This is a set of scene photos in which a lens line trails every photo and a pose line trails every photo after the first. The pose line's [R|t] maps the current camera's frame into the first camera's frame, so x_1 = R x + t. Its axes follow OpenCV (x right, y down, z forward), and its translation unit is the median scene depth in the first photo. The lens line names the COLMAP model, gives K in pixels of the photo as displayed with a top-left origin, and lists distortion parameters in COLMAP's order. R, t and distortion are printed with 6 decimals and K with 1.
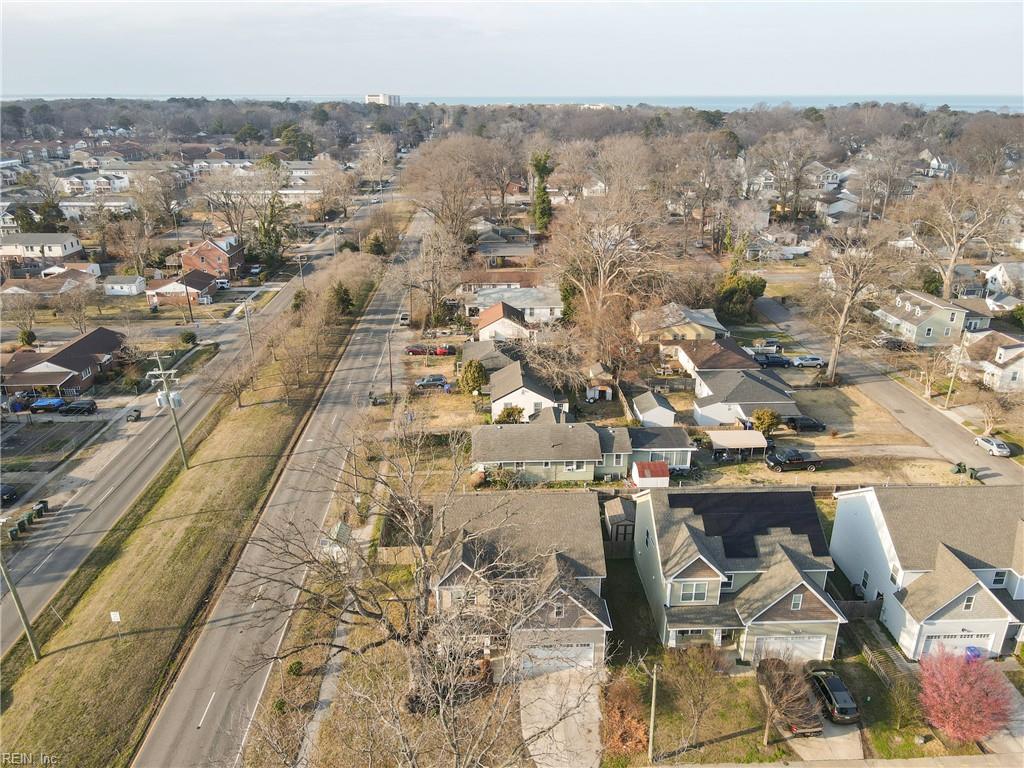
lens RADIAL K [[755.1, 0, 512.0], [0, 755.1, 384.0], [0, 0, 1]] dist [0.016434, -0.002334]
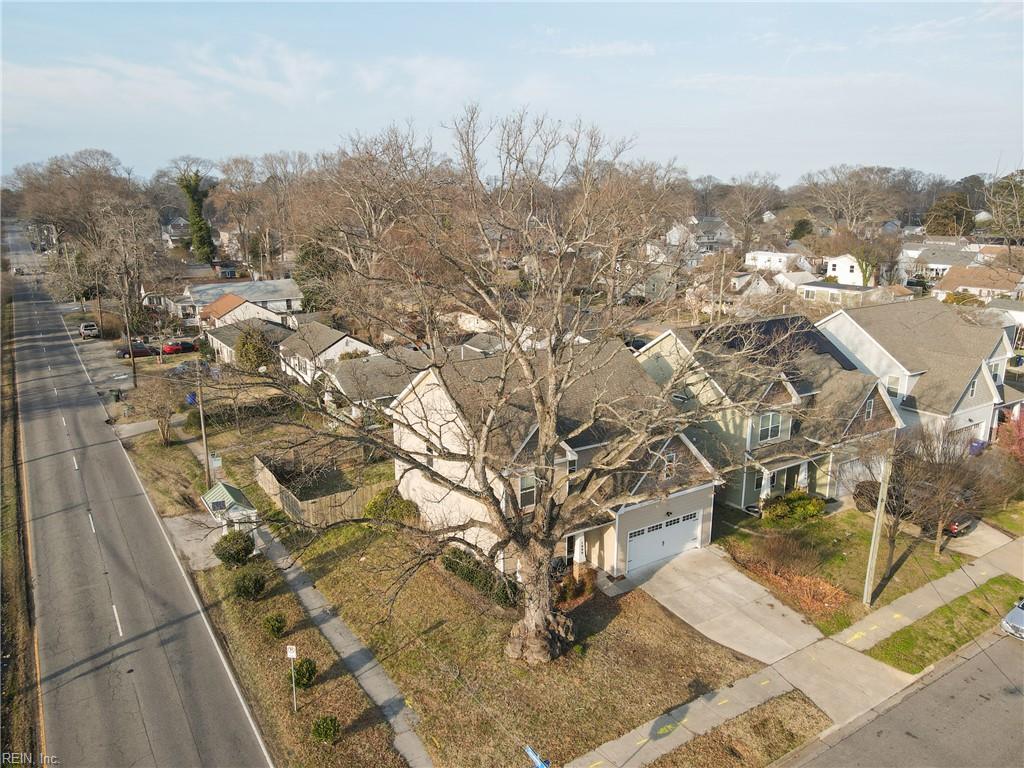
lens RADIAL K [[751.8, 0, 512.0], [0, 751.8, 384.0], [0, 0, 1]] dist [0.004941, 0.004599]
pose [[0.860931, -0.129719, 0.491904, -0.211255], [0.187589, 0.979754, -0.069951, 0.129445], [-0.472871, 0.152499, 0.867835, 0.236601]]
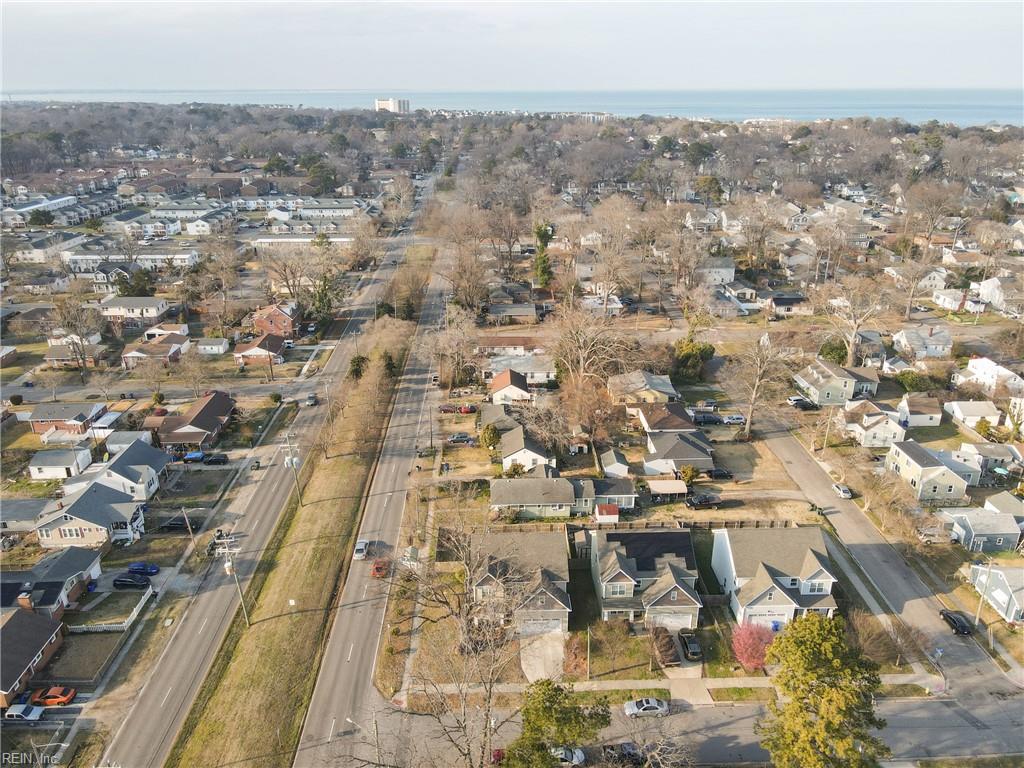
lens RADIAL K [[751.8, 0, 512.0], [0, 751.8, 384.0], [0, 0, 1]] dist [0.004941, 0.004599]
pose [[0.999961, 0.001154, -0.008790, 0.002941], [-0.001099, 0.999979, 0.006339, -0.121052], [0.008797, -0.006330, 0.999941, -0.421338]]
